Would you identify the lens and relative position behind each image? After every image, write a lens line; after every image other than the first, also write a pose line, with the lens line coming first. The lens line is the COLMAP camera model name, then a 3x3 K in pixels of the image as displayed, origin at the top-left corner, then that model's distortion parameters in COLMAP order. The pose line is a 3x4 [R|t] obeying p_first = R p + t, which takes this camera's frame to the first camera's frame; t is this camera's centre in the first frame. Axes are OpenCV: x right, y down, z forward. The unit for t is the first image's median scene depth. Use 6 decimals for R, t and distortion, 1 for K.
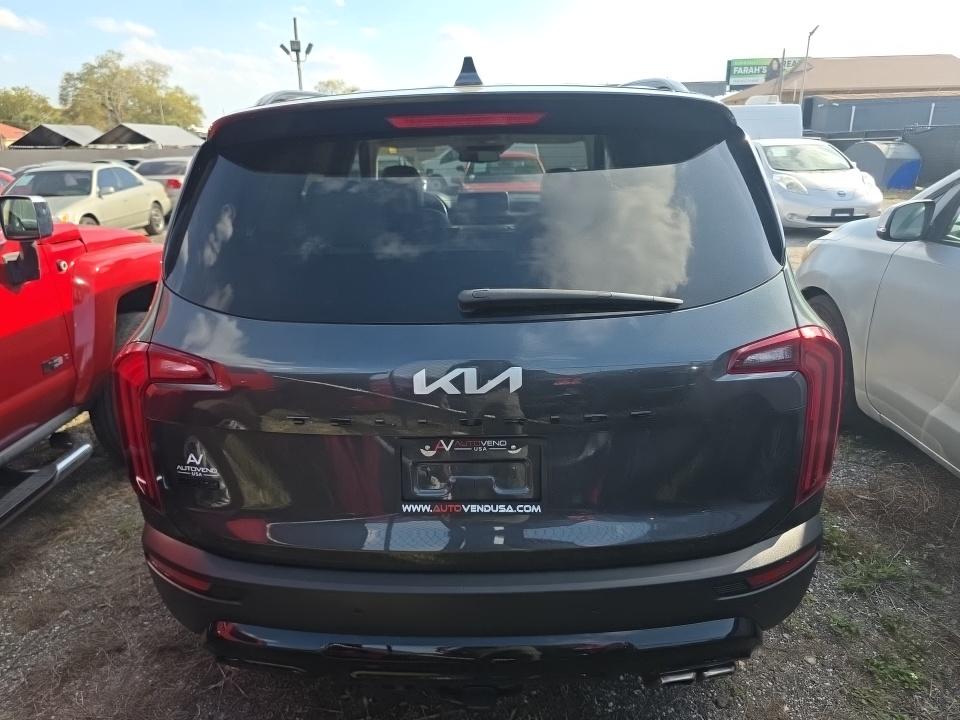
lens RADIAL K [[681.8, 0, 481.4], [0, 681.8, 361.6], [0, 0, 1]] dist [0.009286, 0.001231]
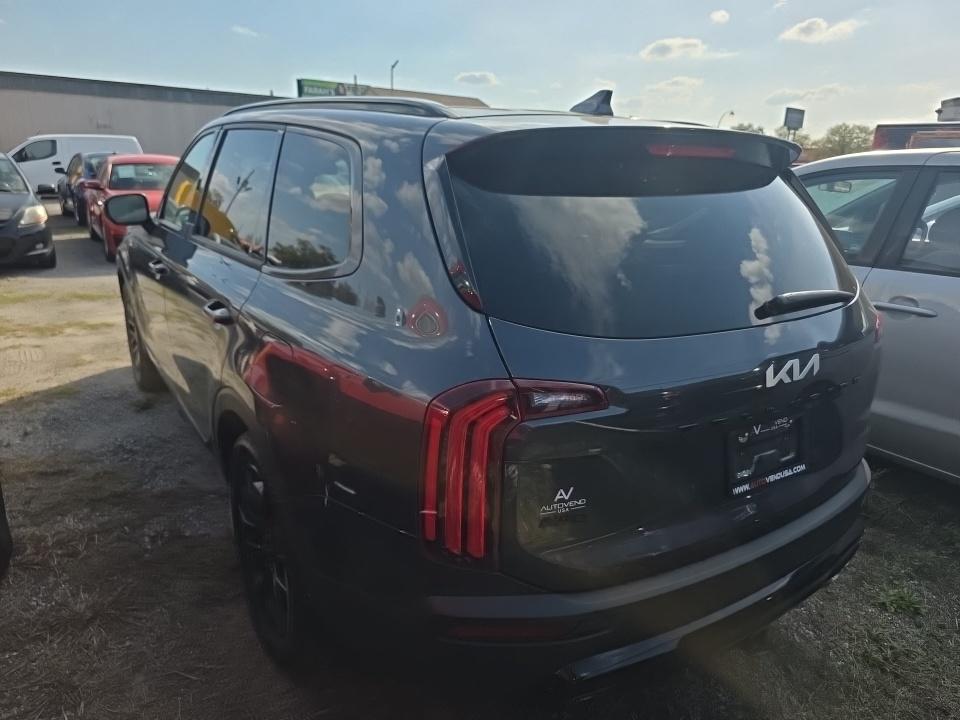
lens RADIAL K [[681.8, 0, 481.6], [0, 681.8, 359.9], [0, 0, 1]] dist [0.009286, 0.001231]
pose [[0.811080, -0.114769, 0.573566, -1.027070], [0.125951, 0.991828, 0.020354, -0.074580], [-0.571215, 0.055733, 0.818906, 0.282885]]
